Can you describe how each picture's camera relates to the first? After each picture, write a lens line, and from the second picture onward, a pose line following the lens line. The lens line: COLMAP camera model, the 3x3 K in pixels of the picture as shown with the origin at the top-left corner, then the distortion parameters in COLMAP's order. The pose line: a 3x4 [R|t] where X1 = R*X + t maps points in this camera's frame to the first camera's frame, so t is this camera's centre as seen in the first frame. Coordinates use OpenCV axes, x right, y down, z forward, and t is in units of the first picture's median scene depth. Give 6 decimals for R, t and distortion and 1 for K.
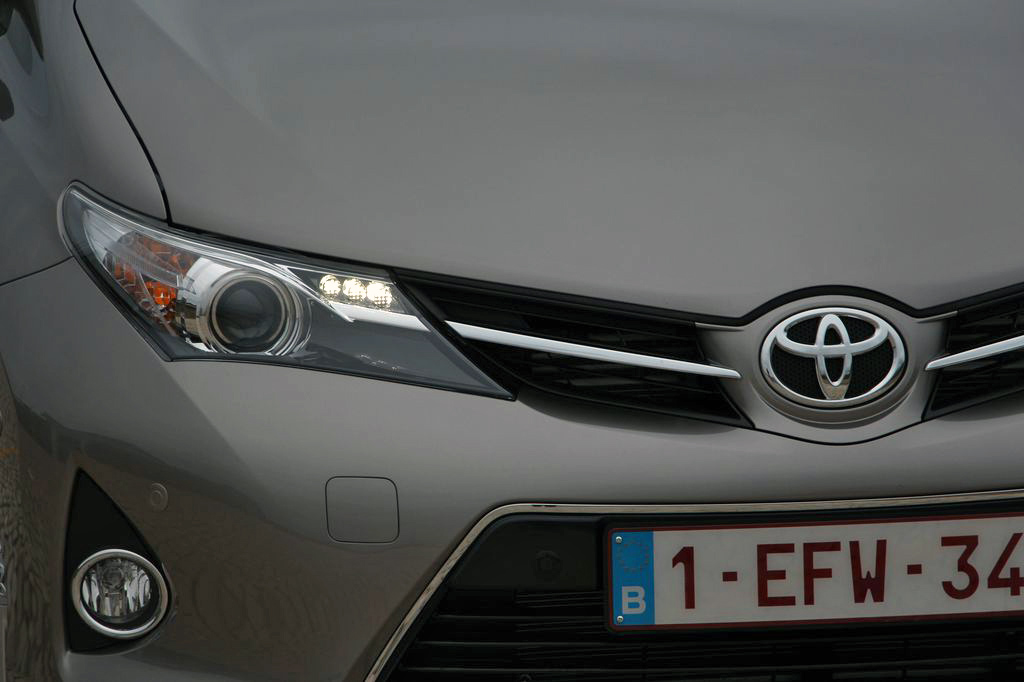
lens RADIAL K [[5255.9, 0, 509.7], [0, 5255.9, 336.1], [0, 0, 1]] dist [1.661736, 0.000000]
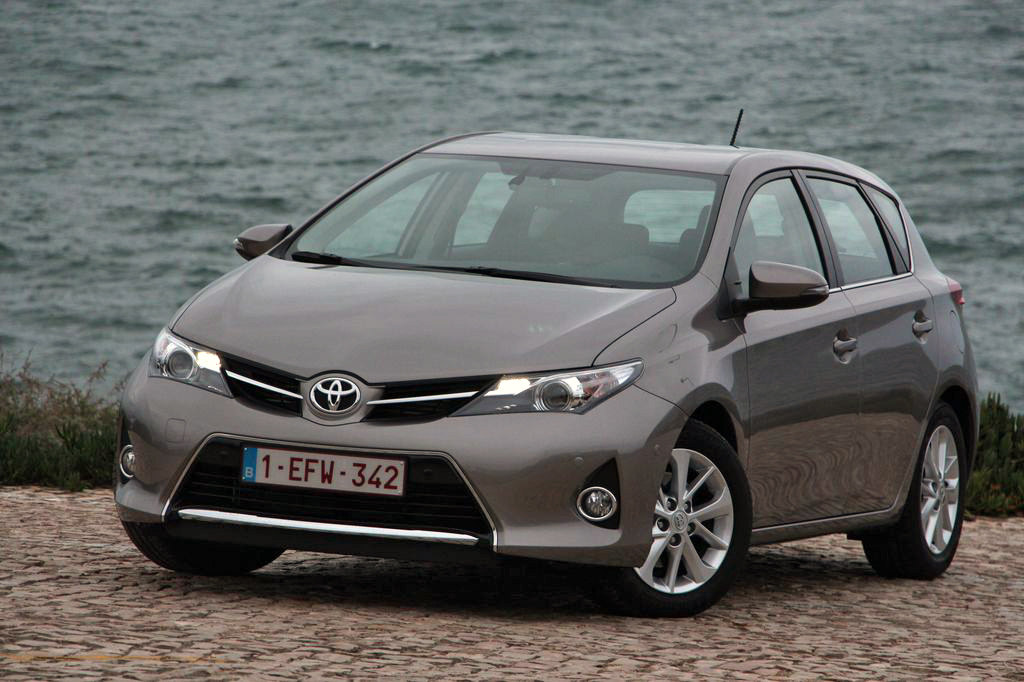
lens RADIAL K [[6054.3, 0, 506.4], [0, 6054.3, 341.4], [0, 0, 1]] dist [2.364730, 0.000000]
pose [[0.857954, 0.098791, -0.504138, 1.720615], [-0.154638, 0.985485, -0.070050, 0.183033], [0.489900, 0.138059, 0.860777, -1.666320]]
